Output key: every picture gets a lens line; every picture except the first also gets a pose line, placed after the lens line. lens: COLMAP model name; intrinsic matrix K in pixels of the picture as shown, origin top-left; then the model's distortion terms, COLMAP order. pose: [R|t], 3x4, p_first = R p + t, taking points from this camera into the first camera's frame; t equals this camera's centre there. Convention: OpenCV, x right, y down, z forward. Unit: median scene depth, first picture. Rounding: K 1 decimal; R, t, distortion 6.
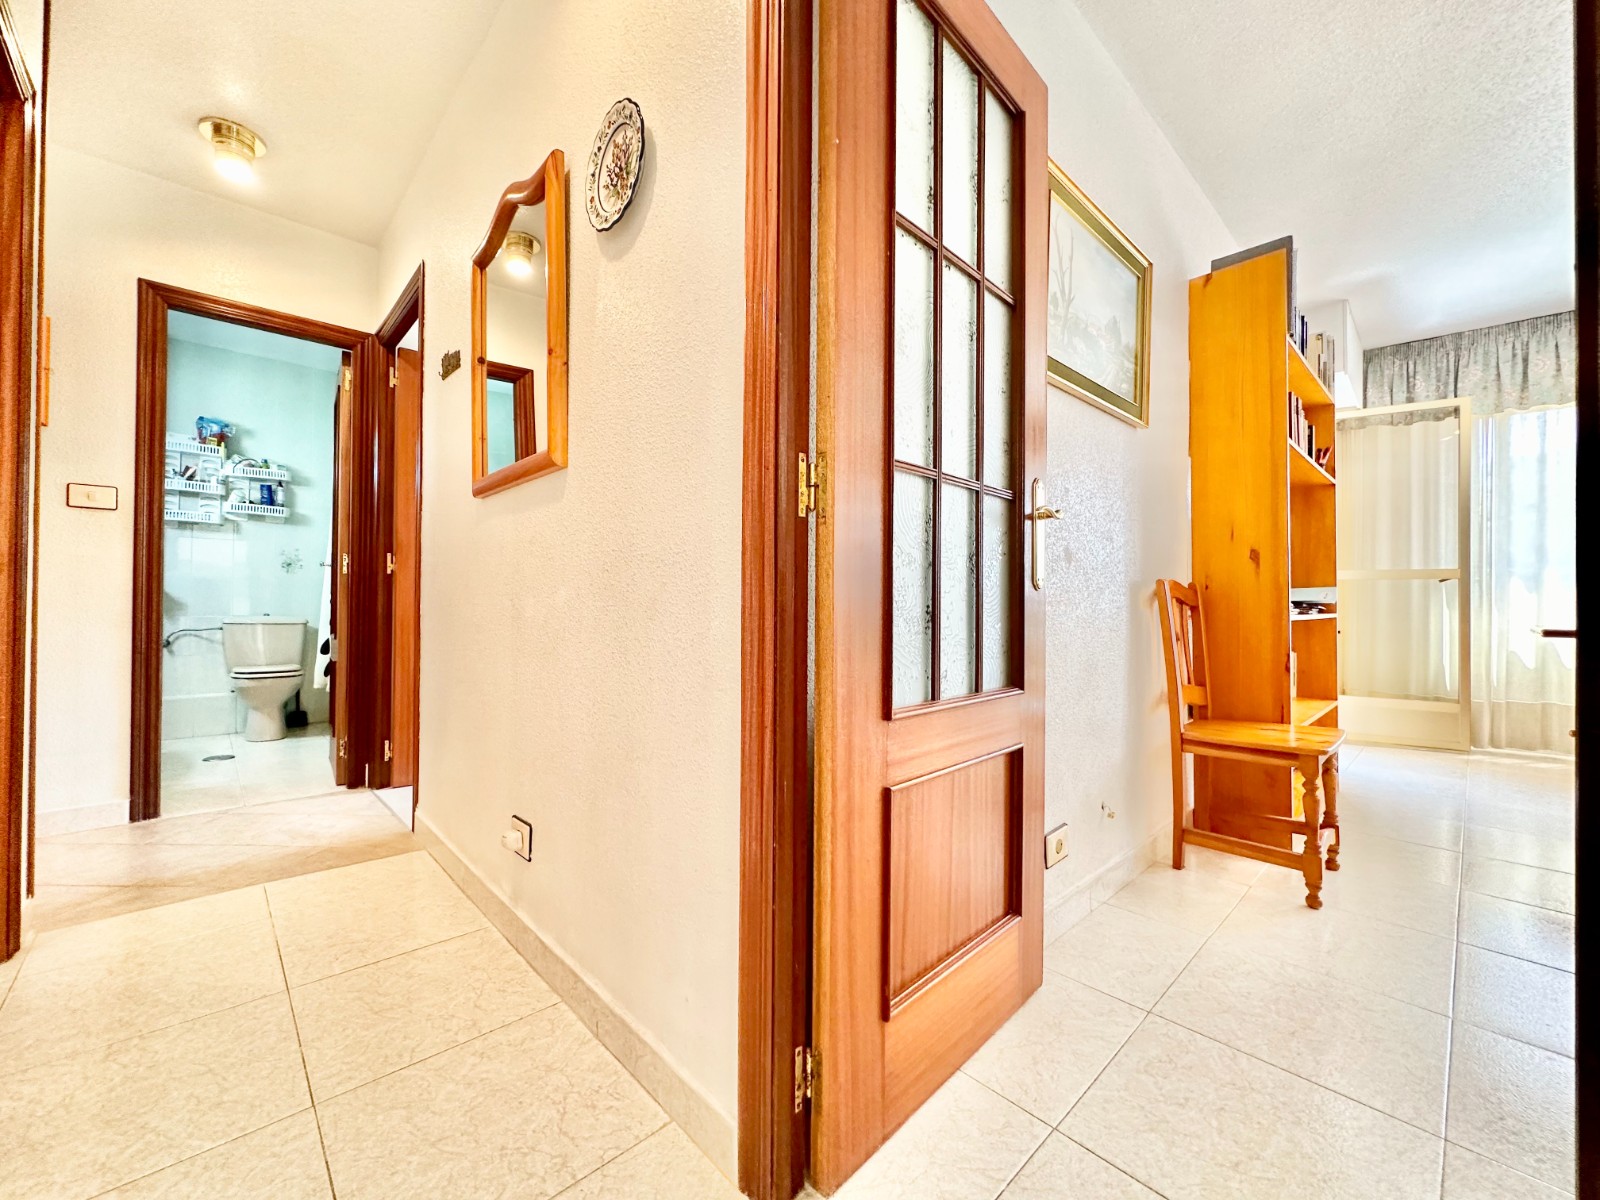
lens RADIAL K [[664.6, 0, 797.8], [0, 664.6, 602.7], [0, 0, 1]] dist [-0.000071, 0.000612]
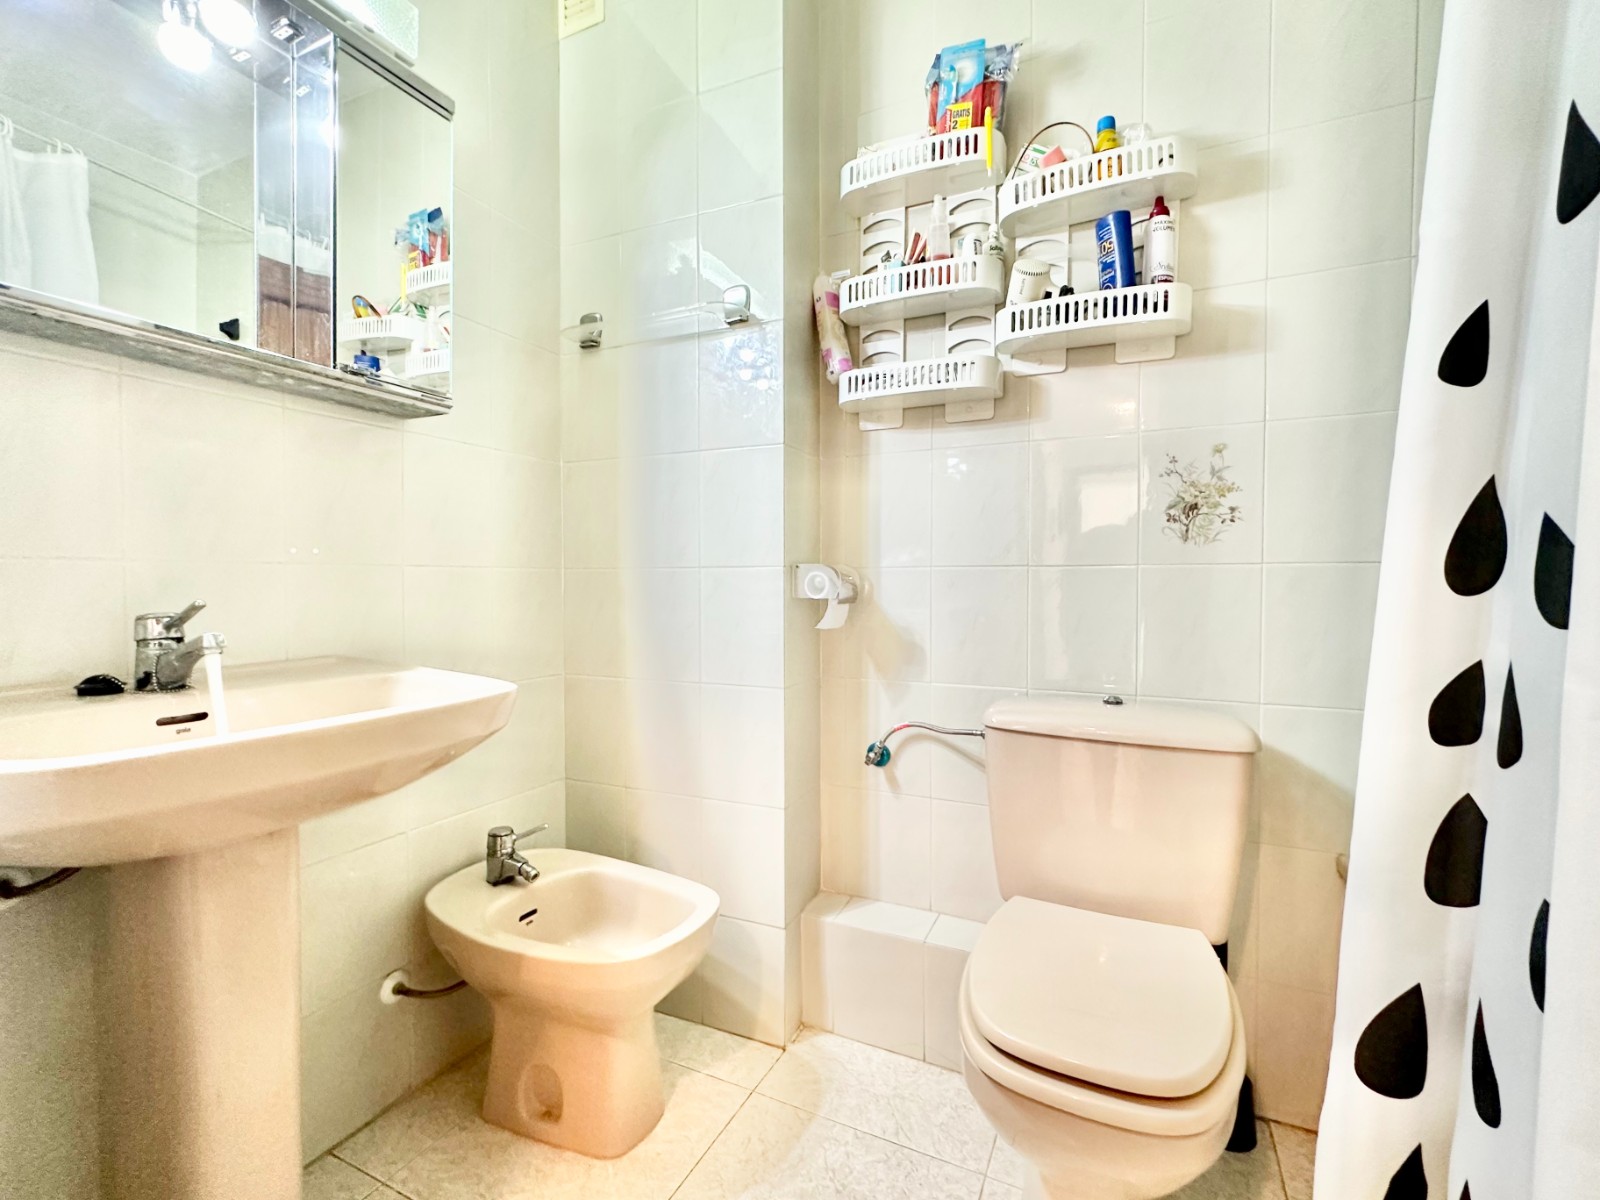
lens RADIAL K [[695.0, 0, 810.3], [0, 695.0, 610.3], [0, 0, 1]] dist [0.000908, 0.000849]
pose [[0.383746, 0.027246, -0.923037, -0.598068], [0.013300, 0.999298, 0.035027, -0.028635], [0.923343, -0.025718, 0.383114, 0.795450]]
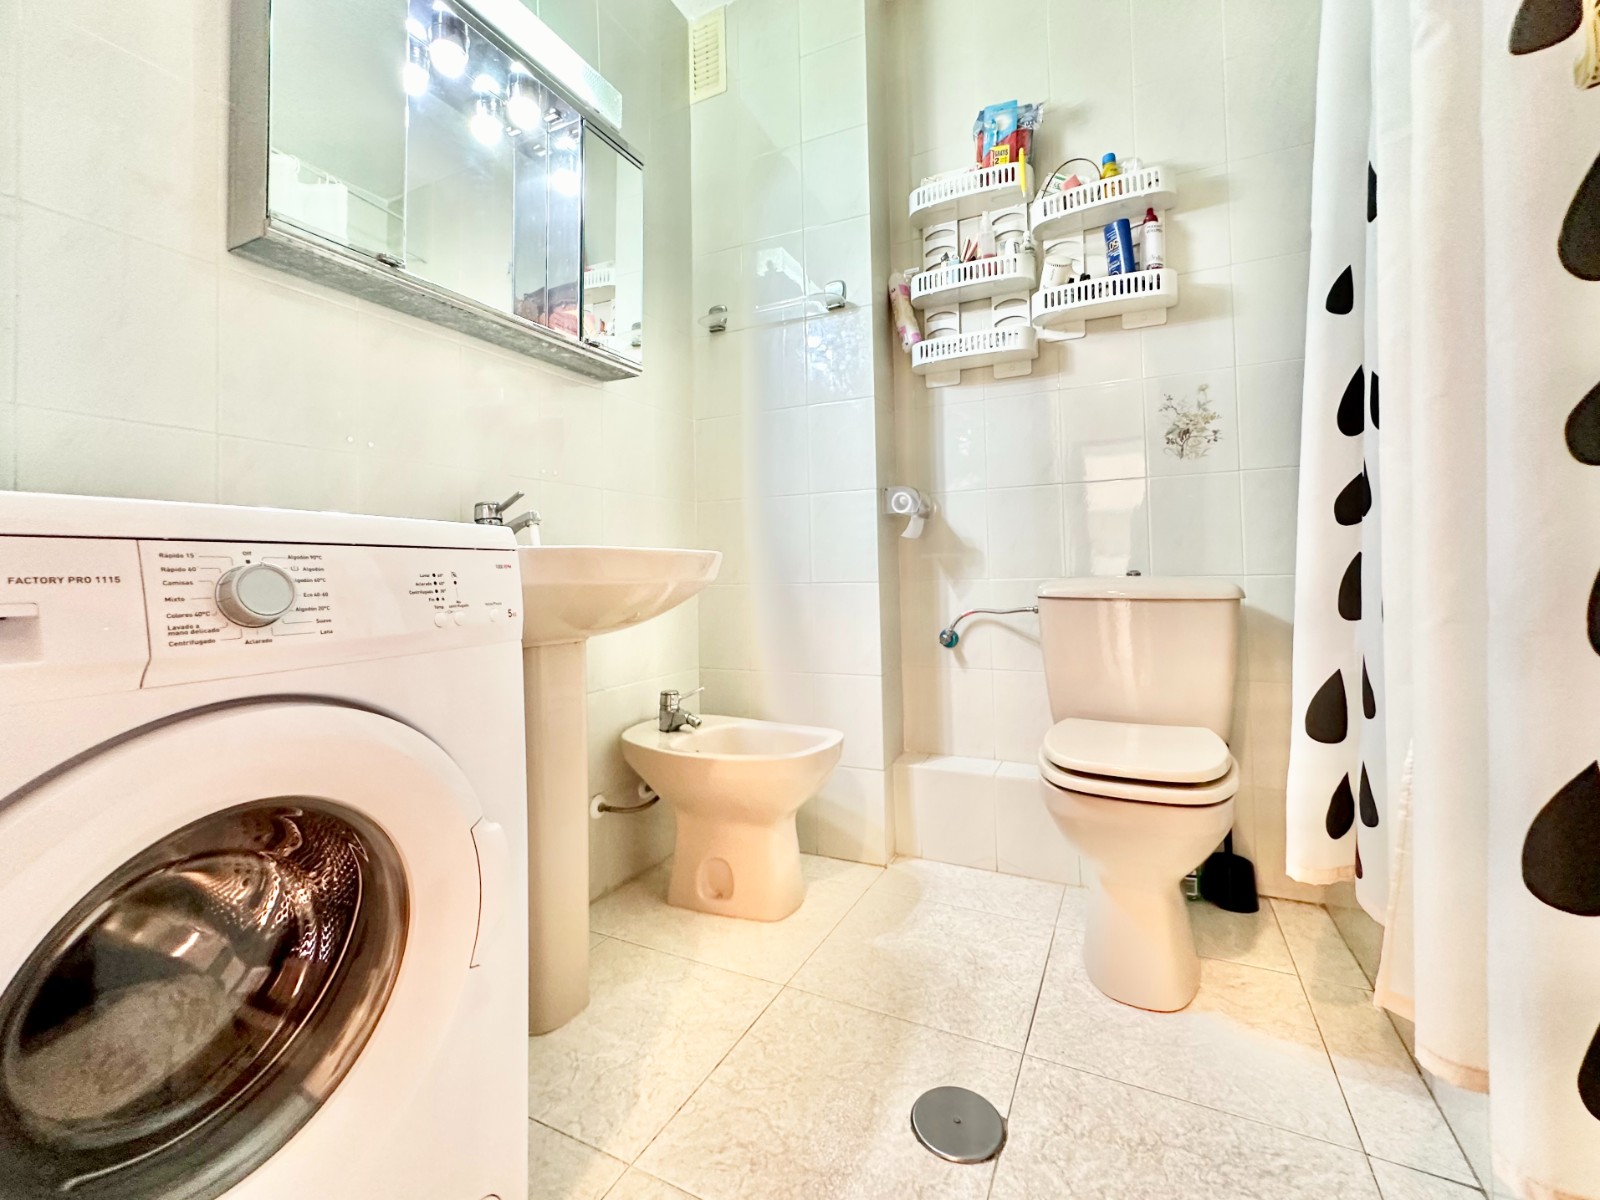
lens RADIAL K [[664.6, 0, 821.1], [0, 664.6, 565.2], [0, 0, 1]] dist [-0.000071, 0.000612]
pose [[0.379544, -0.027190, -0.924774, -0.537891], [0.037970, 0.999184, -0.013794, 0.014649], [0.924394, -0.029878, 0.380267, 0.718506]]
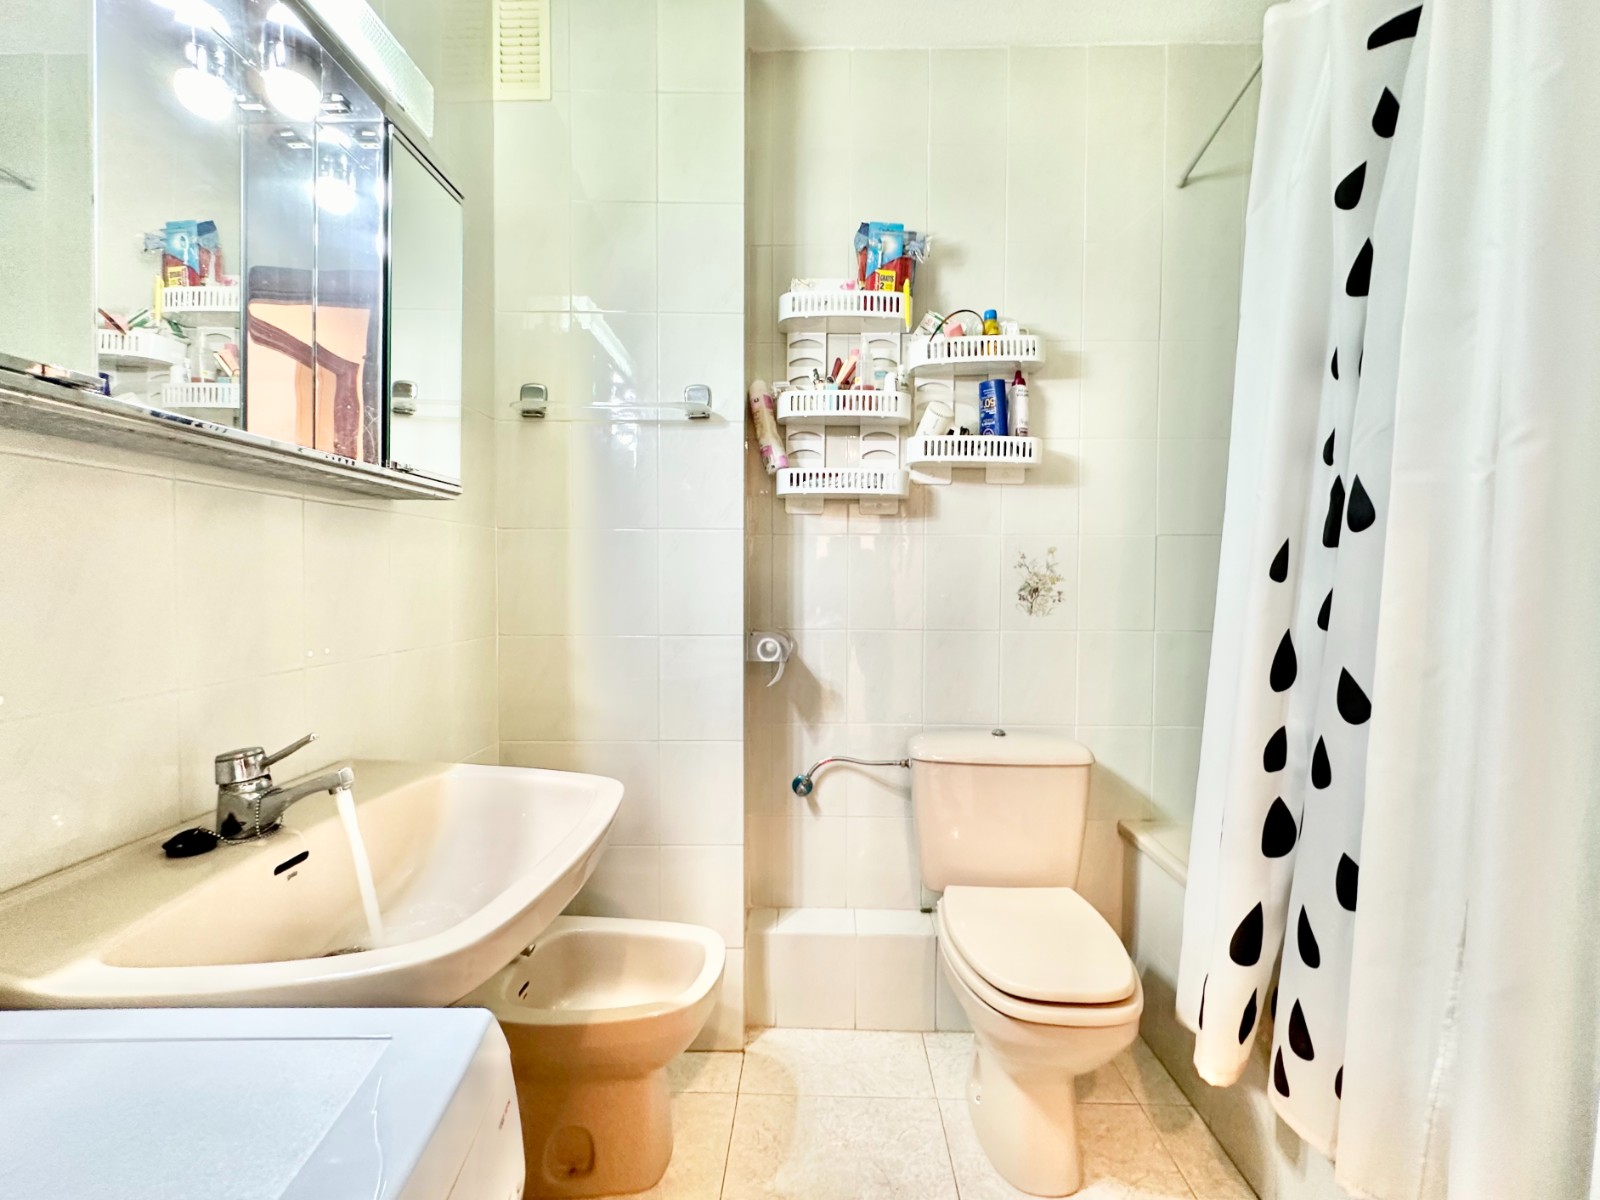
lens RADIAL K [[664.6, 0, 812.3], [0, 664.6, 616.8], [0, 0, 1]] dist [-0.000071, 0.000612]
pose [[0.724892, 0.026847, -0.688339, -0.631352], [0.010245, 0.998710, 0.049741, -0.066435], [0.688786, -0.043109, 0.723682, 0.672544]]
